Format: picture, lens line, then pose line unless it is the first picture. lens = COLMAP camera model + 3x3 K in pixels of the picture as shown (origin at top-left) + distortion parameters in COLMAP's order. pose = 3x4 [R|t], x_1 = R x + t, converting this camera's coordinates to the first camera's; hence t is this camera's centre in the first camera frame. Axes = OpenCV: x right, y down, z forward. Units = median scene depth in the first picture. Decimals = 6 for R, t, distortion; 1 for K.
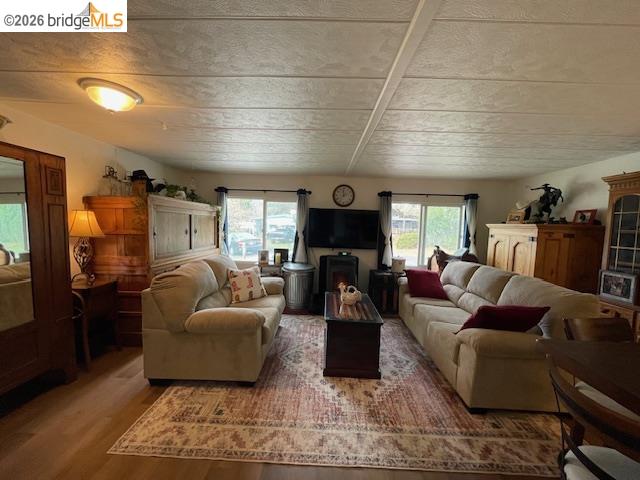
lens RADIAL K [[257.9, 0, 320.6], [0, 257.9, 238.9], [0, 0, 1]] dist [-0.004049, 0.000044]
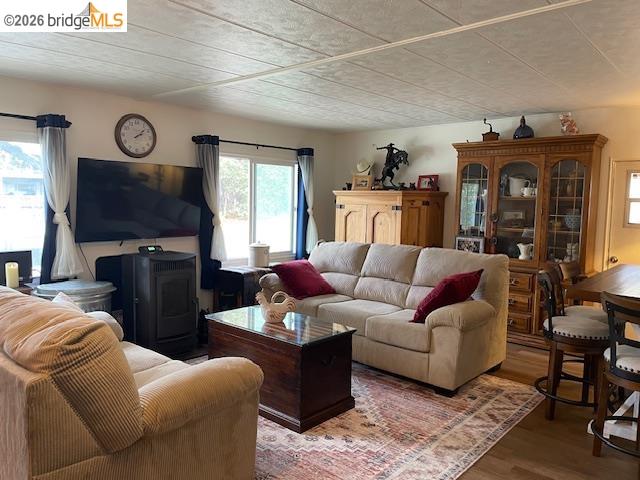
lens RADIAL K [[483.6, 0, 313.7], [0, 483.6, 238.1], [0, 0, 1]] dist [0.076261, -0.074799]
pose [[0.649330, -0.082769, 0.755989, -0.542479], [0.046614, 0.996522, 0.069067, -0.021290], [-0.759077, -0.009608, 0.650930, 0.121824]]
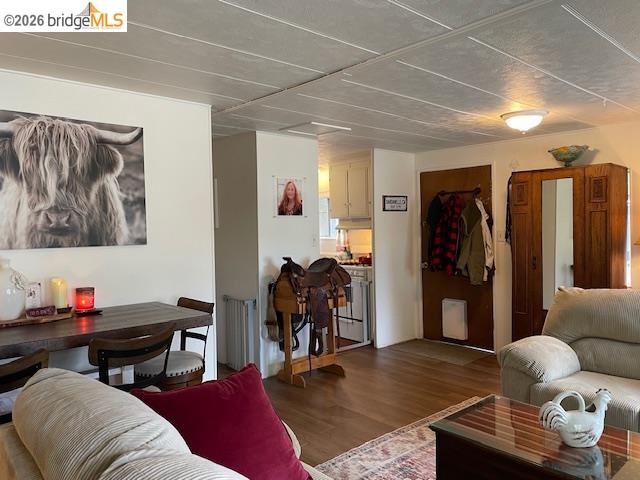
lens RADIAL K [[483.6, 0, 319.9], [0, 483.6, 240.8], [0, 0, 1]] dist [0.076261, -0.074799]
pose [[-0.743063, -0.003922, -0.669210, 0.633617], [-0.040018, 0.998454, 0.038582, -0.025473], [0.668024, 0.055449, -0.742071, 0.964402]]
